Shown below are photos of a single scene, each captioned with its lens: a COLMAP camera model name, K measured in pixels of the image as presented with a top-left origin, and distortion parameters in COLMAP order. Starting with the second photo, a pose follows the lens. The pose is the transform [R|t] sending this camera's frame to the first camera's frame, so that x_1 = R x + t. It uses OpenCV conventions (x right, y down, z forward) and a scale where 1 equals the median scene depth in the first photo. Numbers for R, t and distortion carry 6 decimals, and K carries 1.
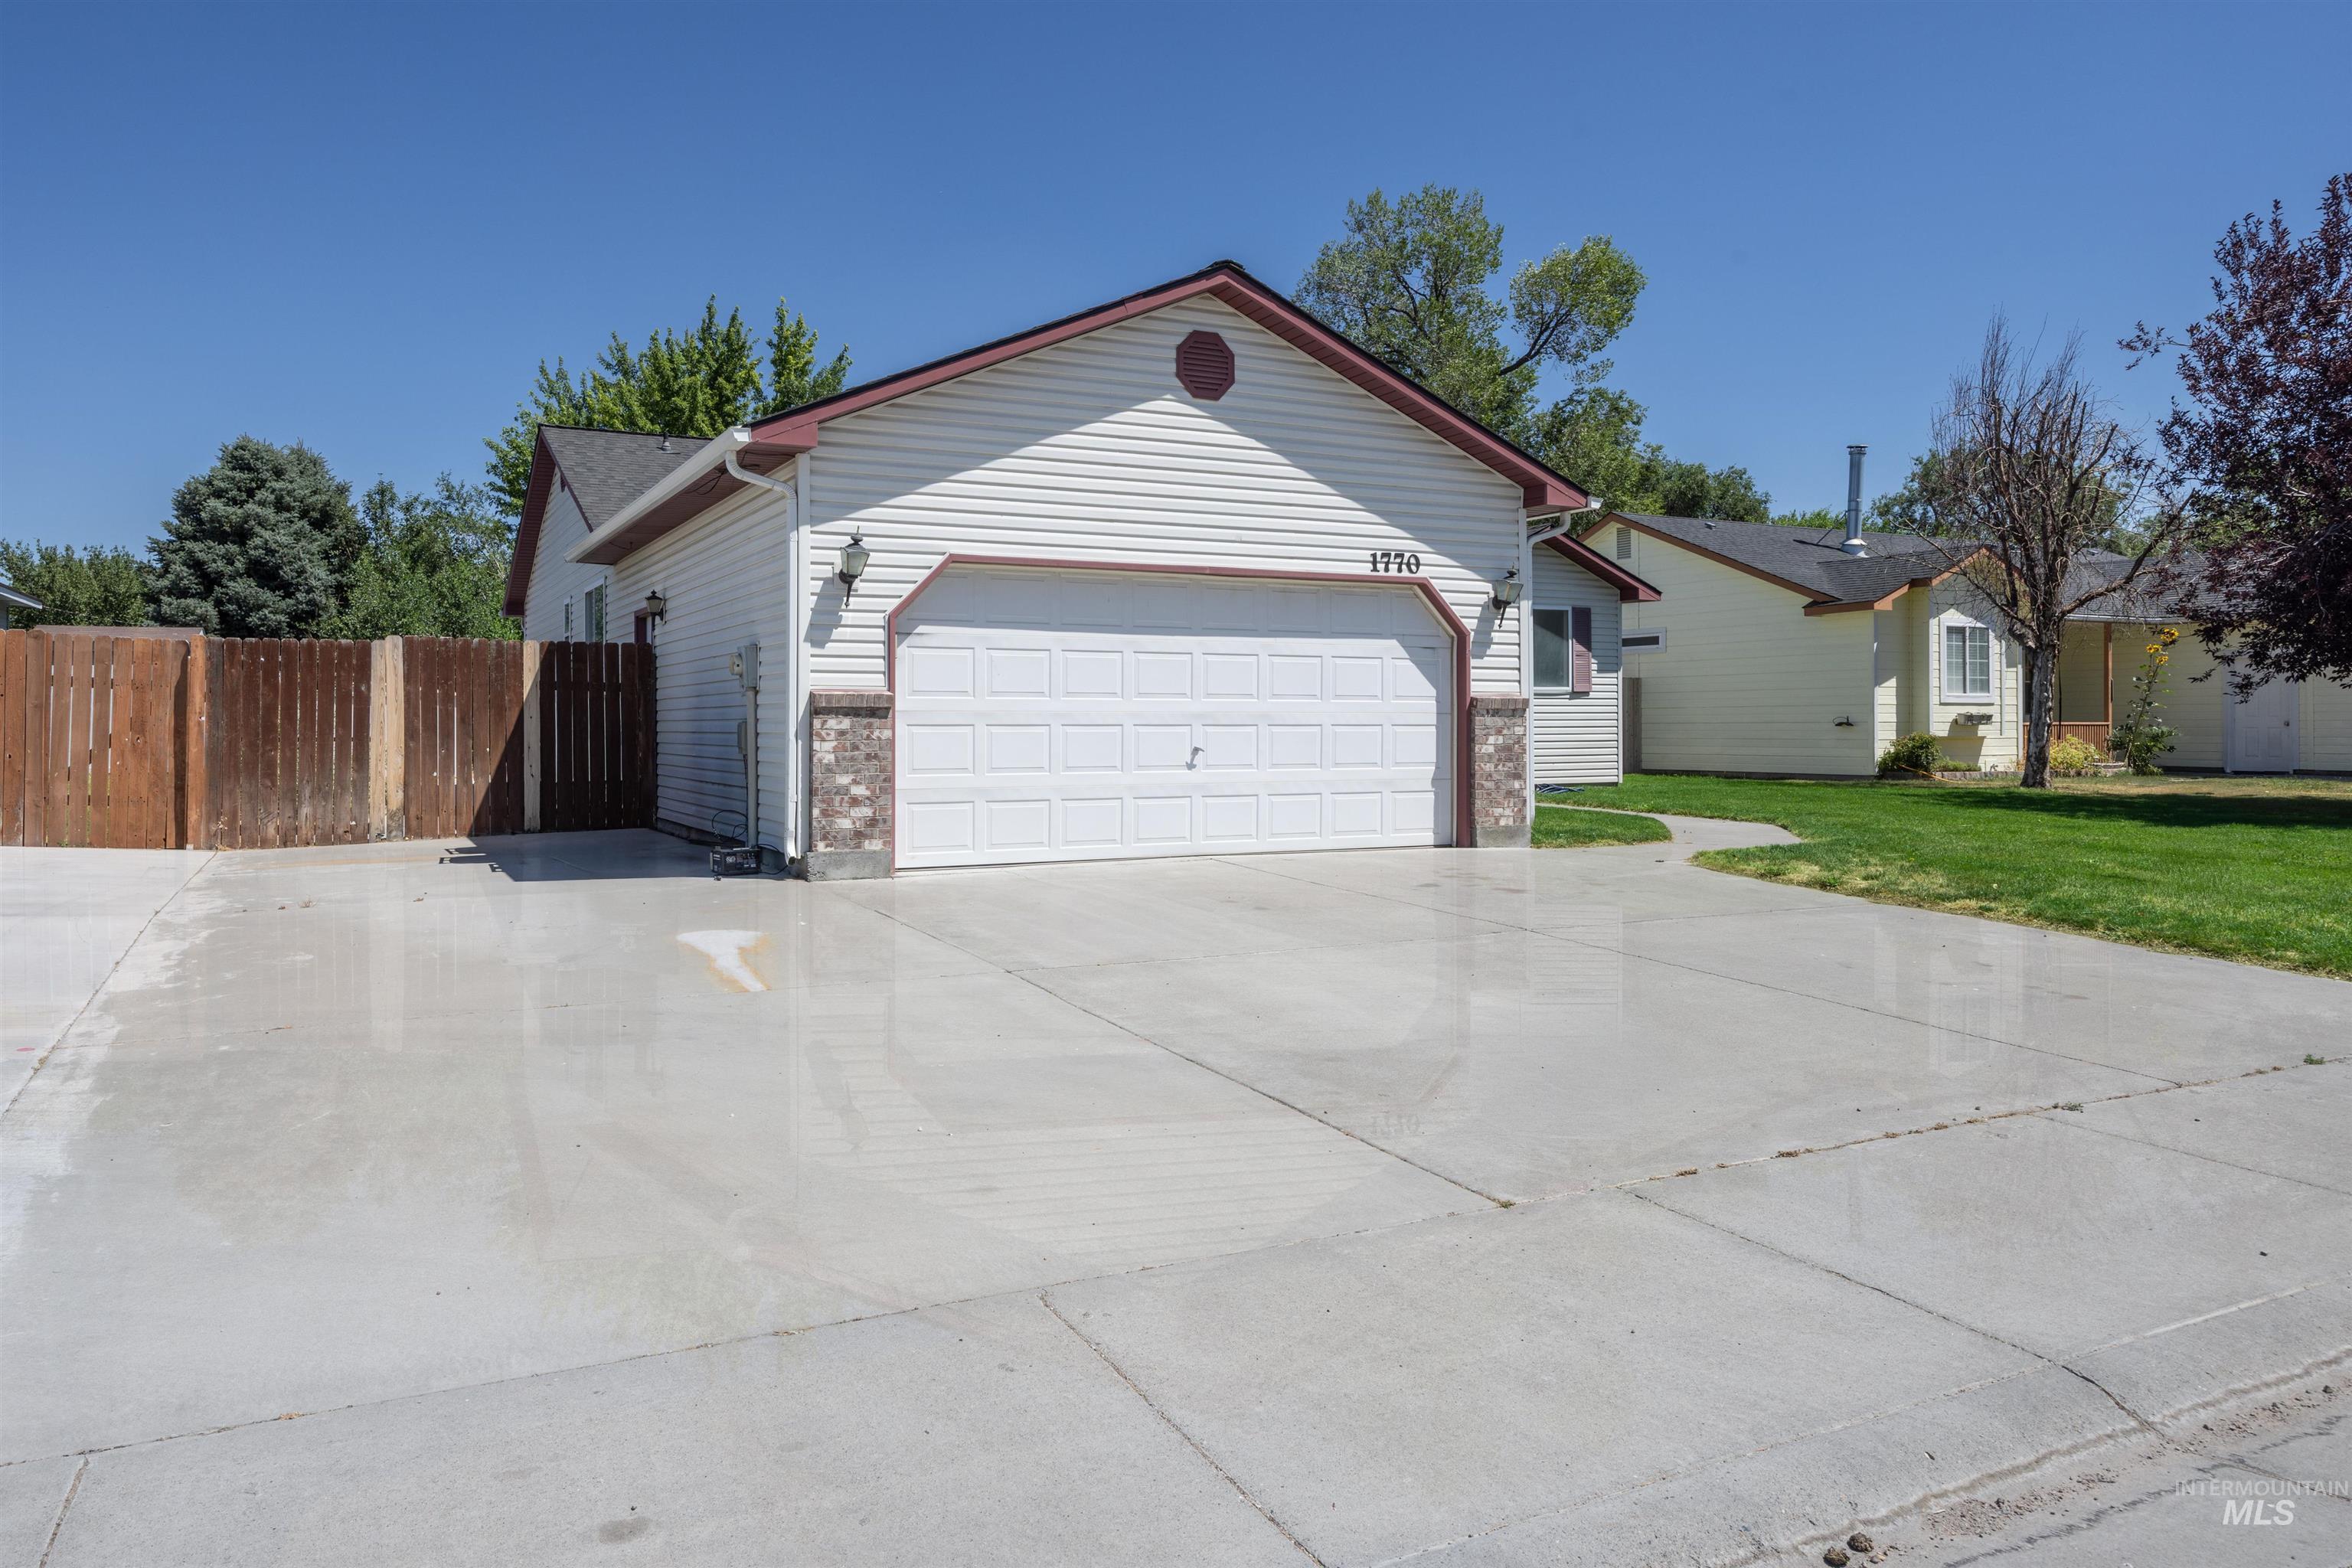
lens RADIAL K [[1514.6, 0, 1177.8], [0, 1514.6, 718.1], [0, 0, 1]] dist [-0.030027, -0.000847]
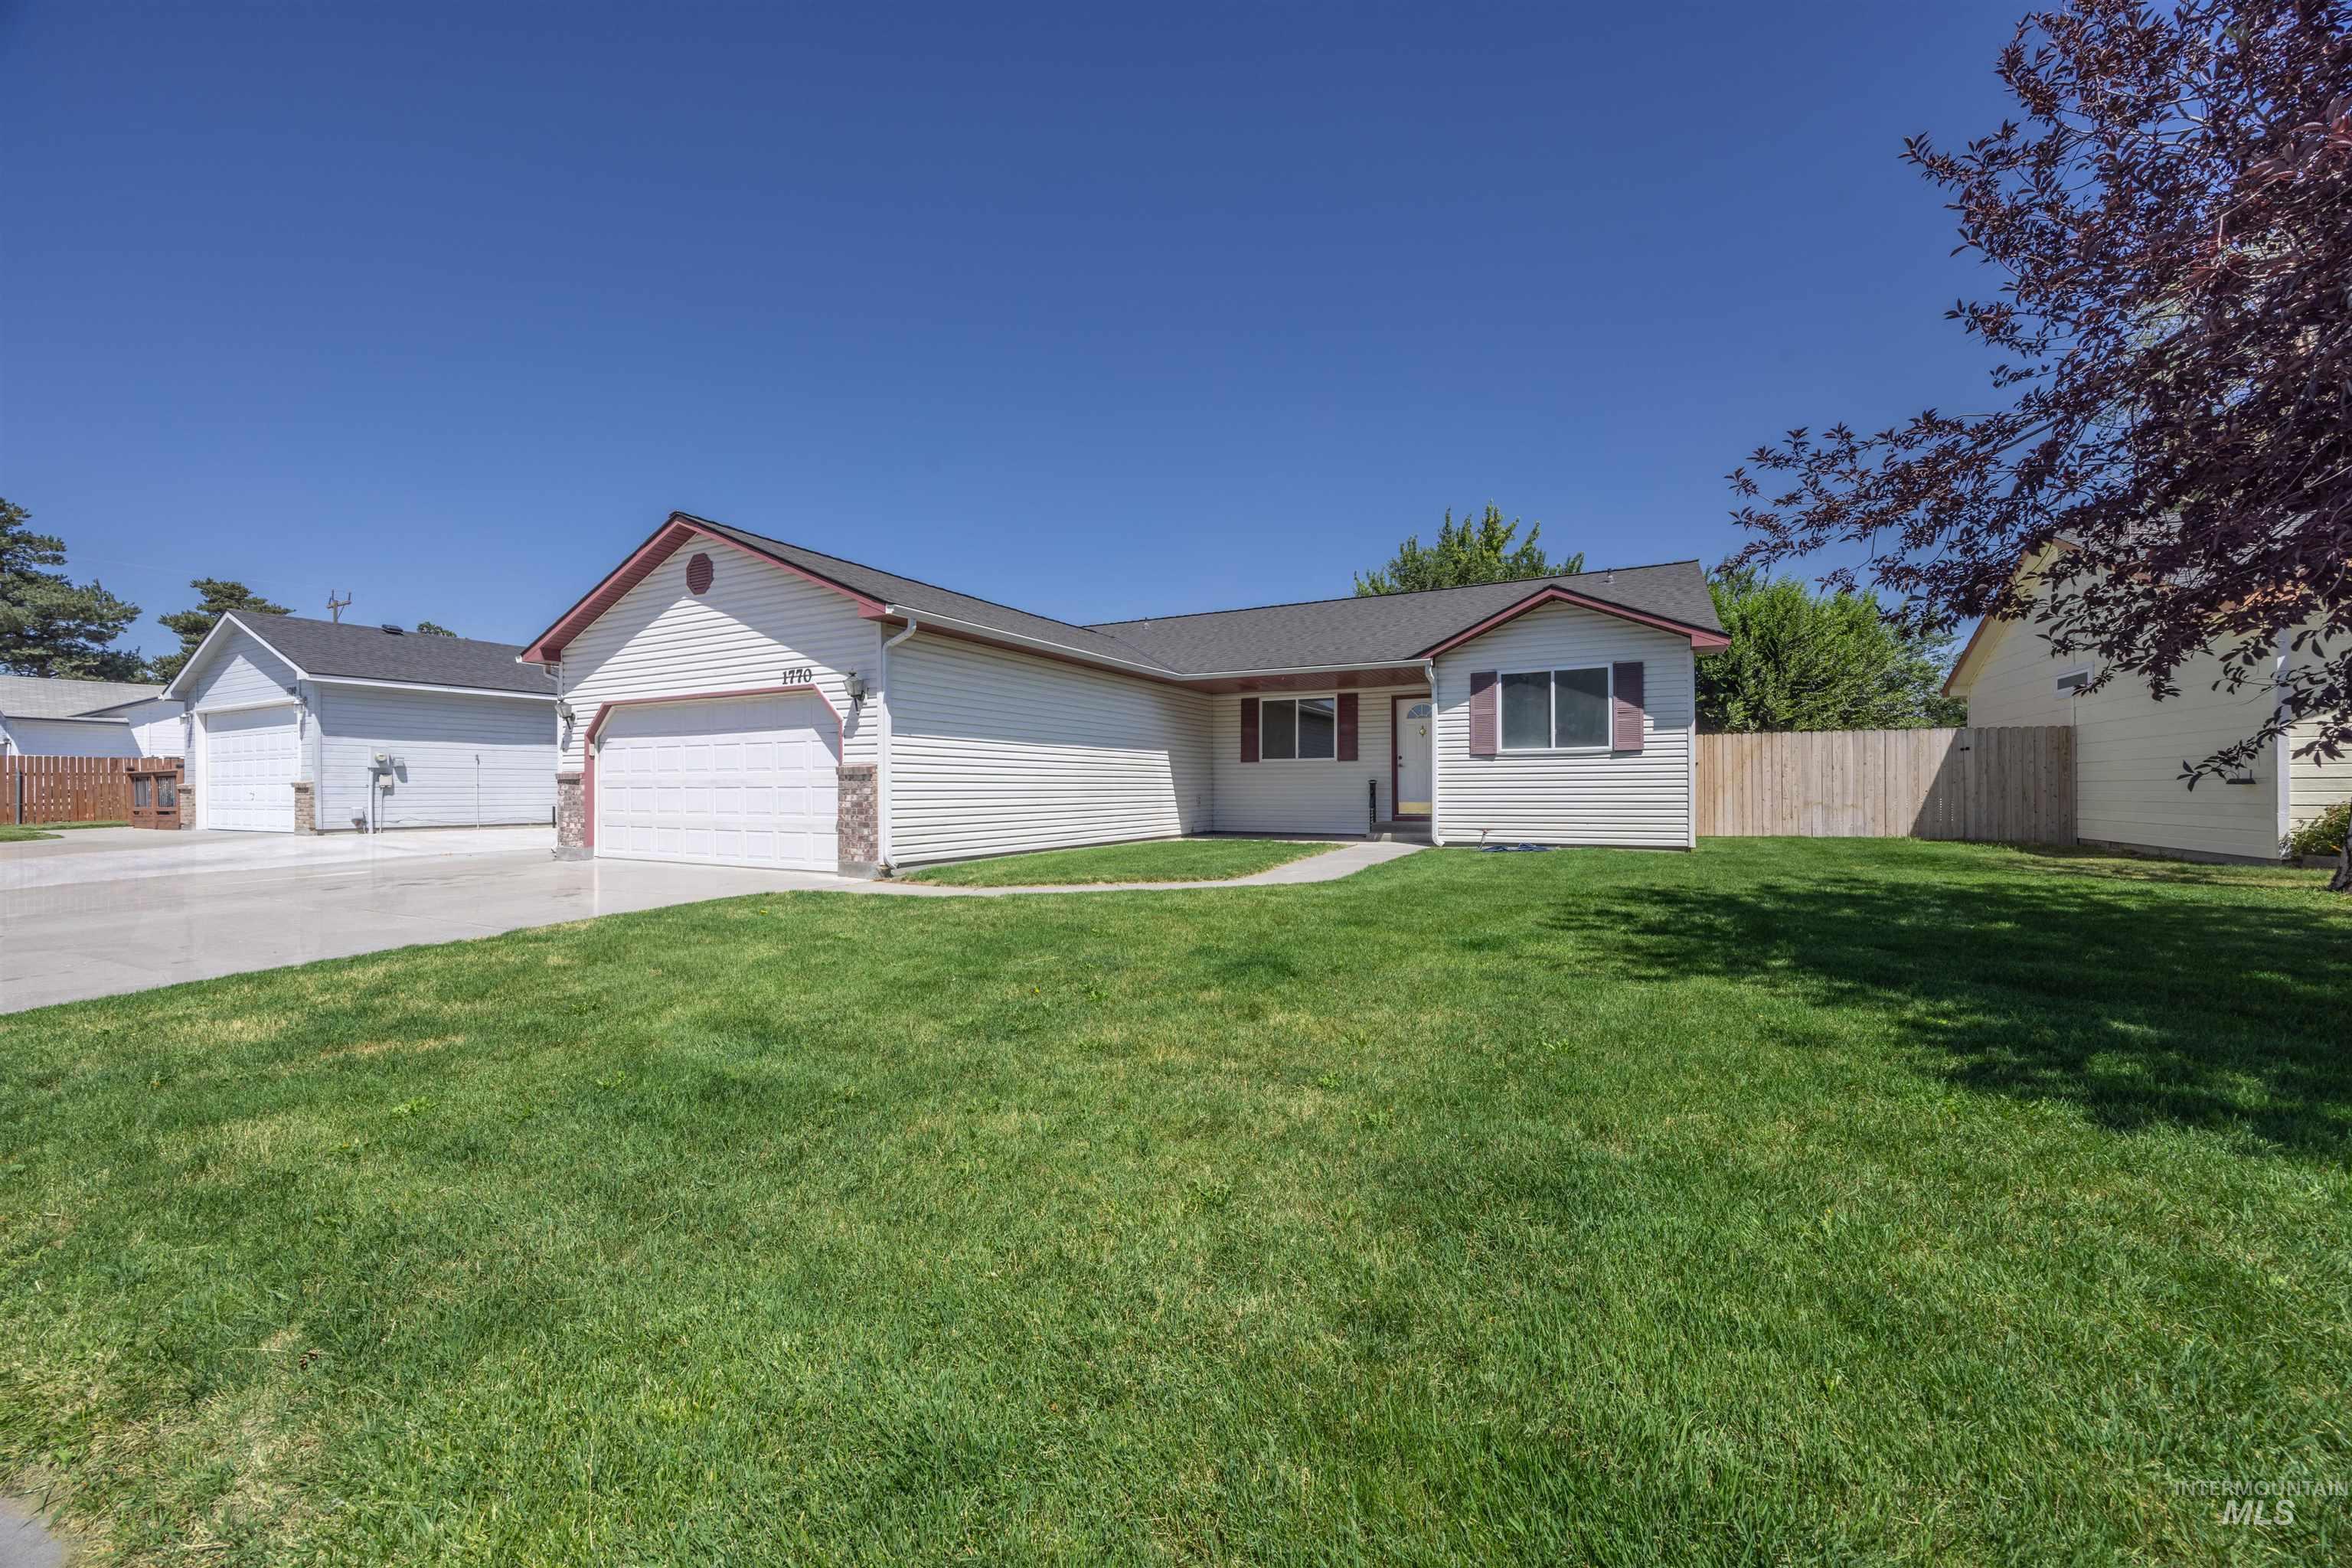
lens RADIAL K [[887.8, 0, 1174.6], [0, 887.8, 796.5], [0, 0, 1]] dist [0.000436, 0.000048]
pose [[0.564928, 0.007463, -0.825106, 1.045738], [0.006692, 0.999885, 0.013626, 0.004333], [0.825113, -0.013219, 0.564813, 0.802946]]
